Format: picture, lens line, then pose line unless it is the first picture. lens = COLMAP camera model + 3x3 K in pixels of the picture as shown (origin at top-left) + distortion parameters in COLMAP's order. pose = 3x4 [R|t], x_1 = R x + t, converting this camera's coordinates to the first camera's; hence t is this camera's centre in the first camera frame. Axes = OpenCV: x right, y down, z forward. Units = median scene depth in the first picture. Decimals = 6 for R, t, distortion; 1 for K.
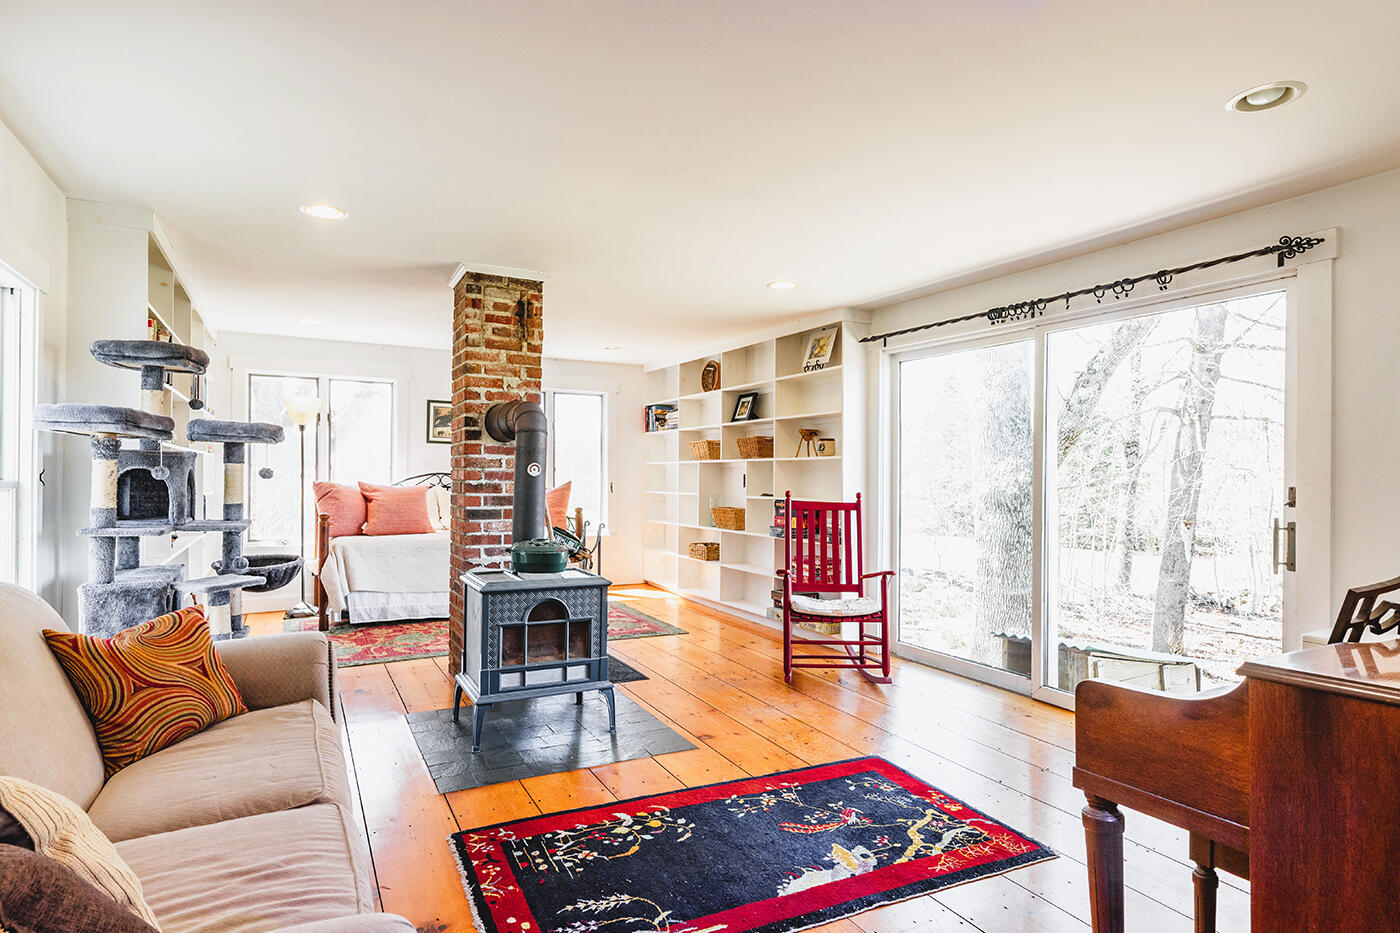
lens RADIAL K [[761.9, 0, 702.1], [0, 761.9, 468.0], [0, 0, 1]] dist [0.007926, -0.000298]
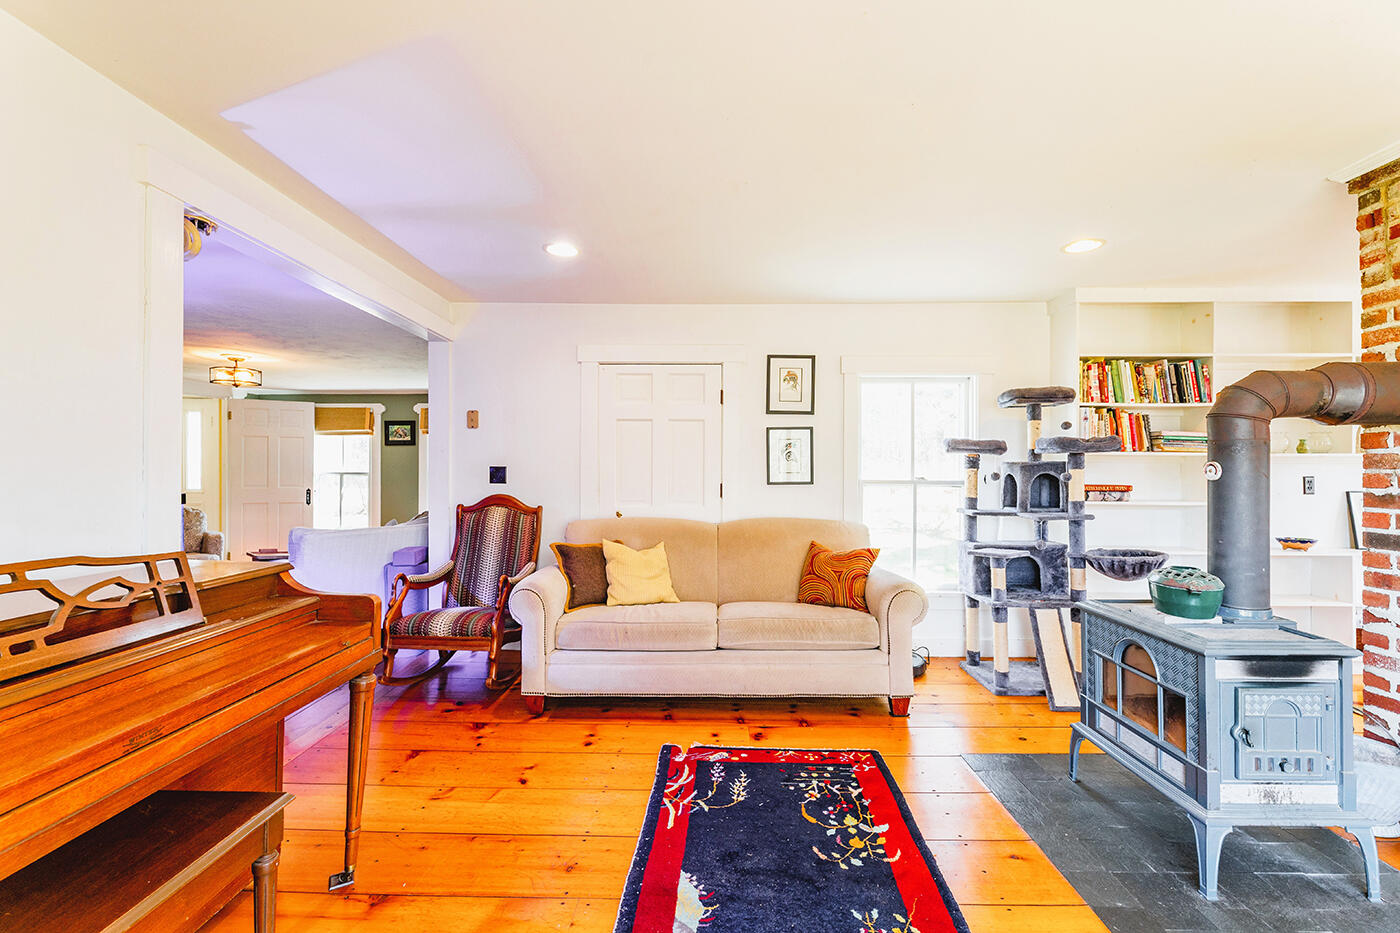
lens RADIAL K [[582.2, 0, 704.4], [0, 582.2, 463.8], [0, 0, 1]] dist [0.001456, -0.000344]
pose [[-0.485649, -0.024694, -0.873805, 0.249837], [-0.007866, 0.999684, -0.023880, 0.006950], [0.874118, -0.004724, -0.485690, 0.445024]]
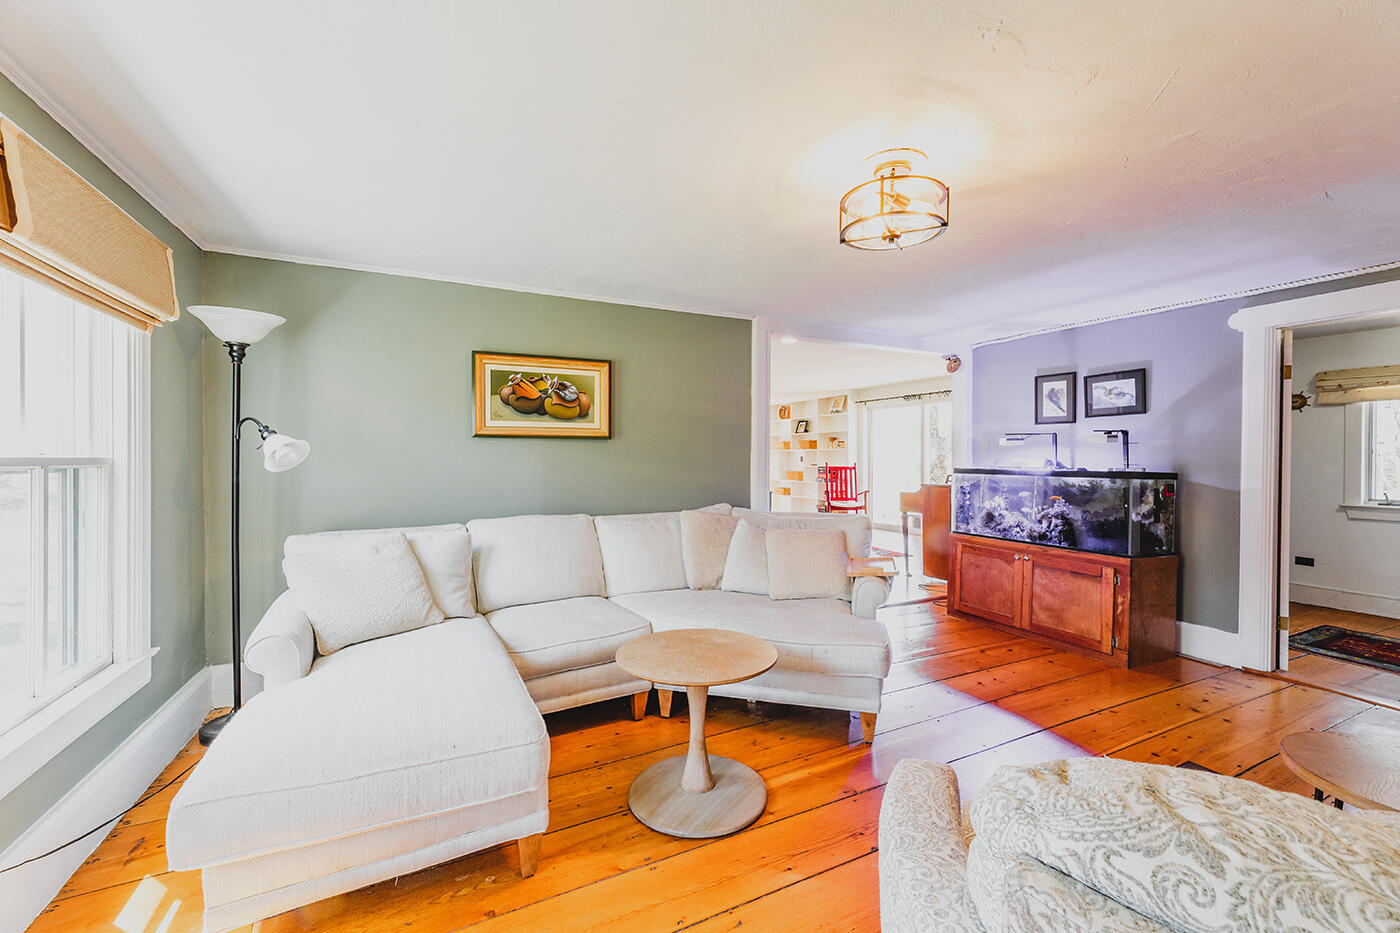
lens RADIAL K [[582.2, 0, 665.7], [0, 582.2, 458.1], [0, 0, 1]] dist [0.001456, -0.000344]
pose [[0.995305, -0.006814, -0.096551, -0.284350], [0.007633, 0.999938, 0.008114, -0.005674], [0.096490, -0.008813, 0.995295, -1.200735]]
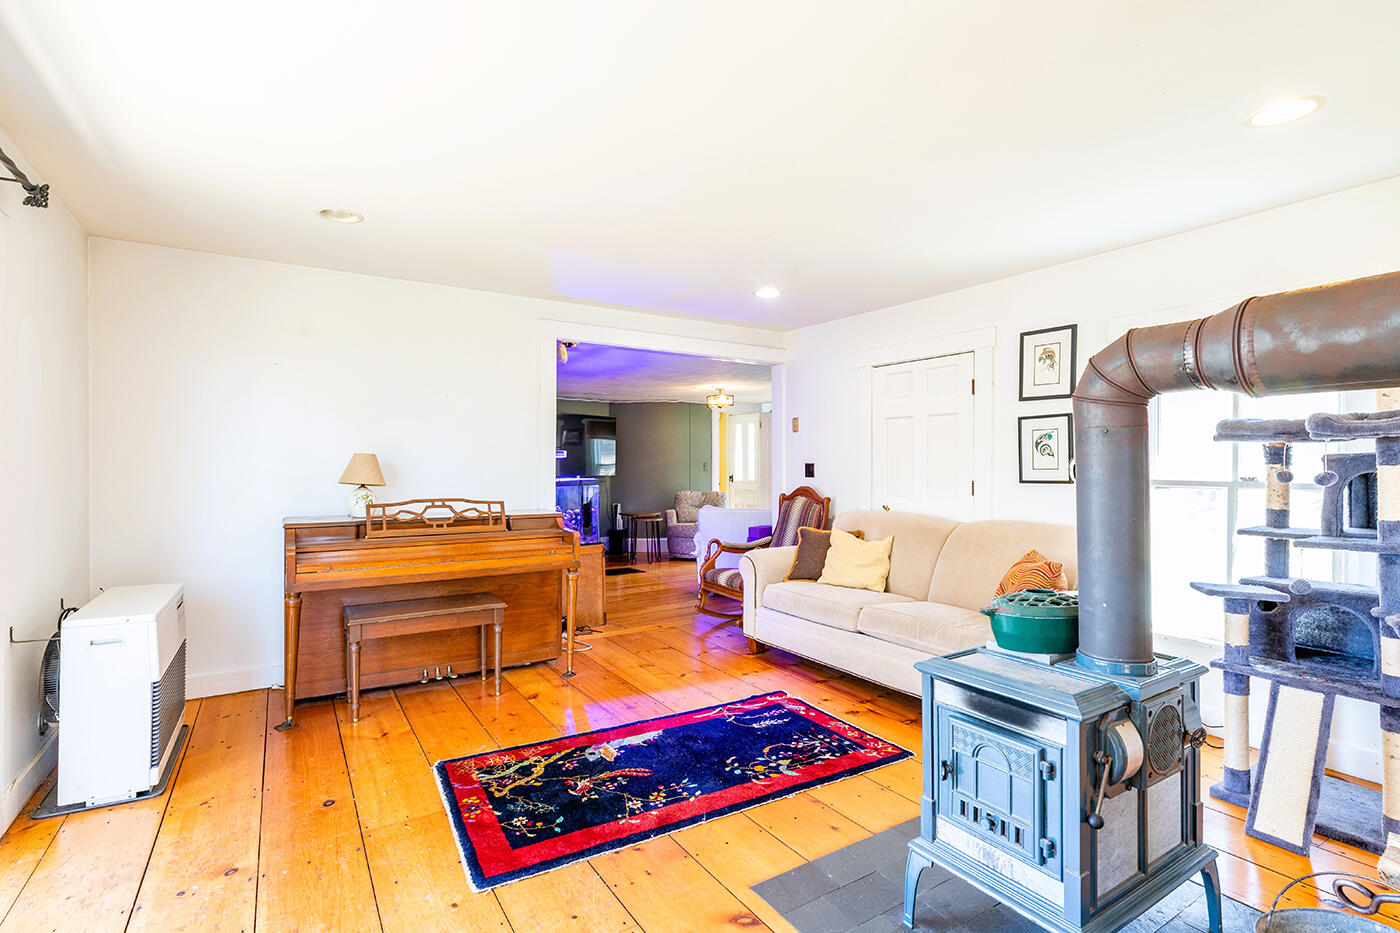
lens RADIAL K [[673.0, 0, 708.2], [0, 673.0, 463.7], [0, 0, 1]] dist [0.000178, -0.000414]
pose [[-0.996564, -0.013895, -0.081650, 0.039836], [-0.013726, 0.999902, -0.002625, 0.002039], [0.081679, -0.001495, -0.996658, 0.756594]]
